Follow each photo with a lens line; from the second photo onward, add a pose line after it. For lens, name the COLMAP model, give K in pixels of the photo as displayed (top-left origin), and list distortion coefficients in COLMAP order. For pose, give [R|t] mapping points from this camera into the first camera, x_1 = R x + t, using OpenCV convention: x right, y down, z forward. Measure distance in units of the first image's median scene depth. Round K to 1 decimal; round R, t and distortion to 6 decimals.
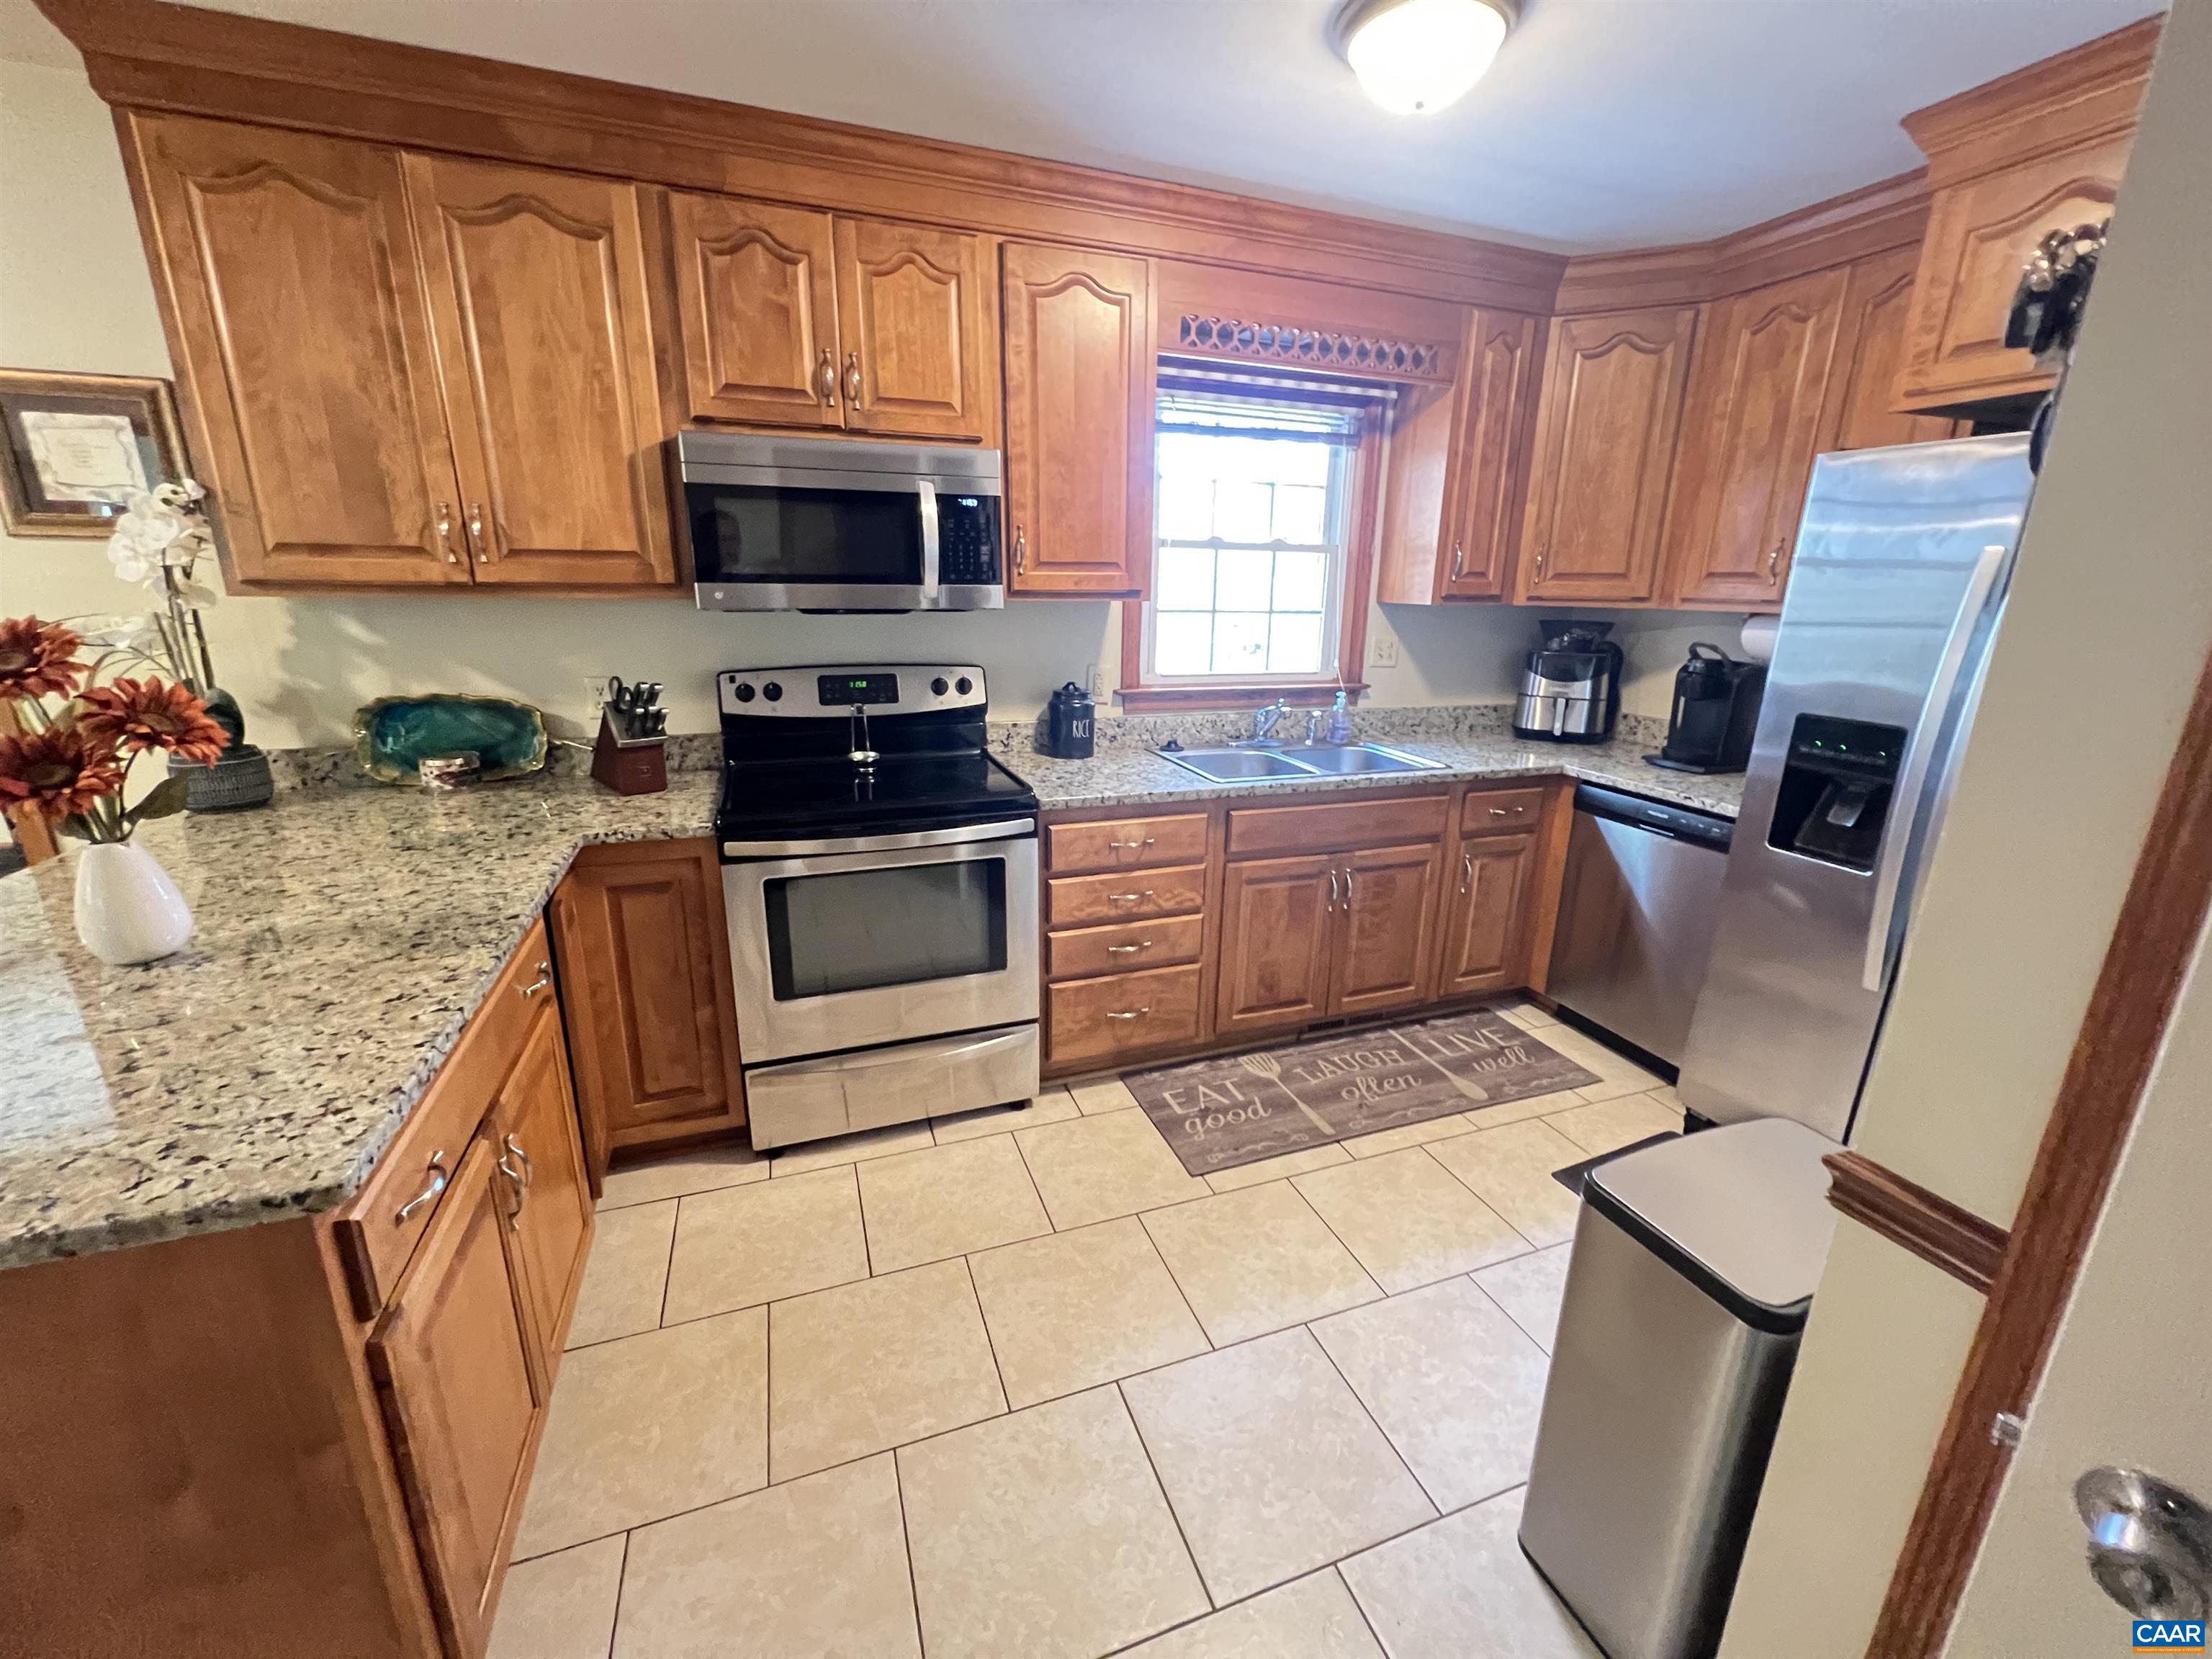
lens RADIAL K [[885.1, 0, 1104.7], [0, 885.1, 825.4], [0, 0, 1]] dist [-0.001746, 0.000175]
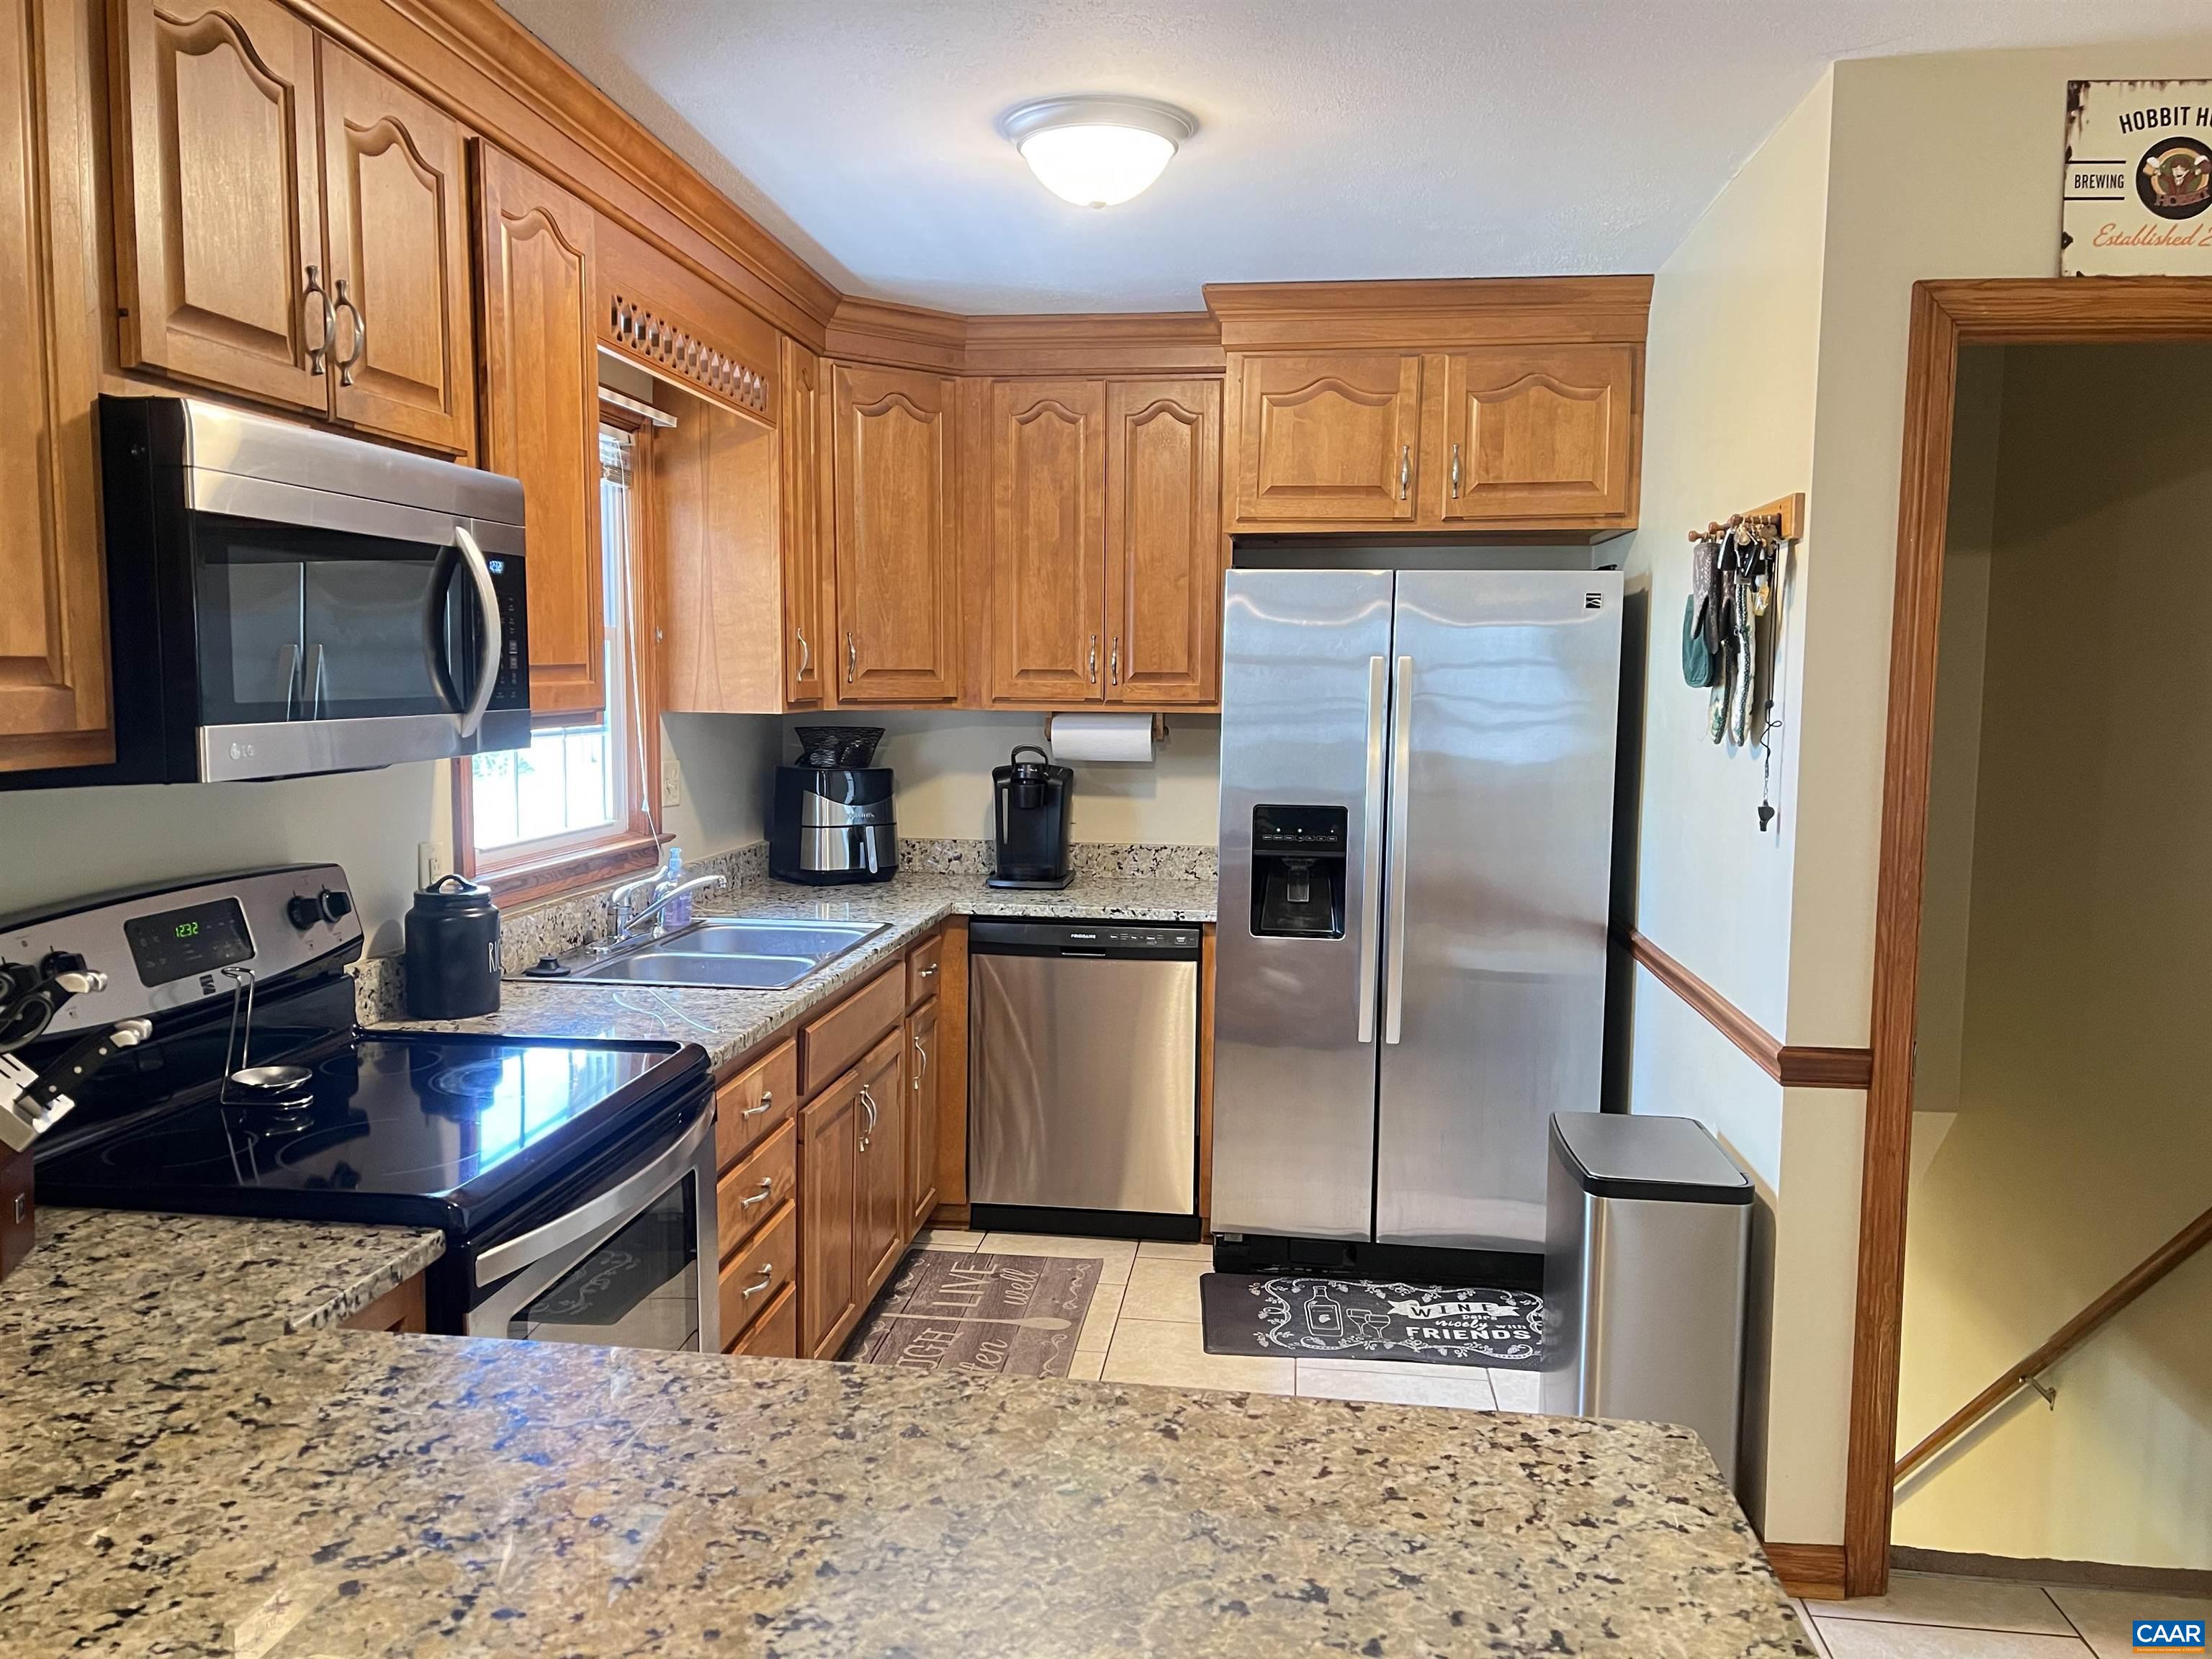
lens RADIAL K [[1639.6, 0, 1095.4], [0, 1639.6, 832.2], [0, 0, 1]] dist [0.027713, -0.006749]
pose [[0.464577, -0.096809, 0.880225, -0.799074], [0.232921, 0.972364, -0.015992, -0.086333], [-0.854351, 0.212452, 0.474287, 0.195499]]
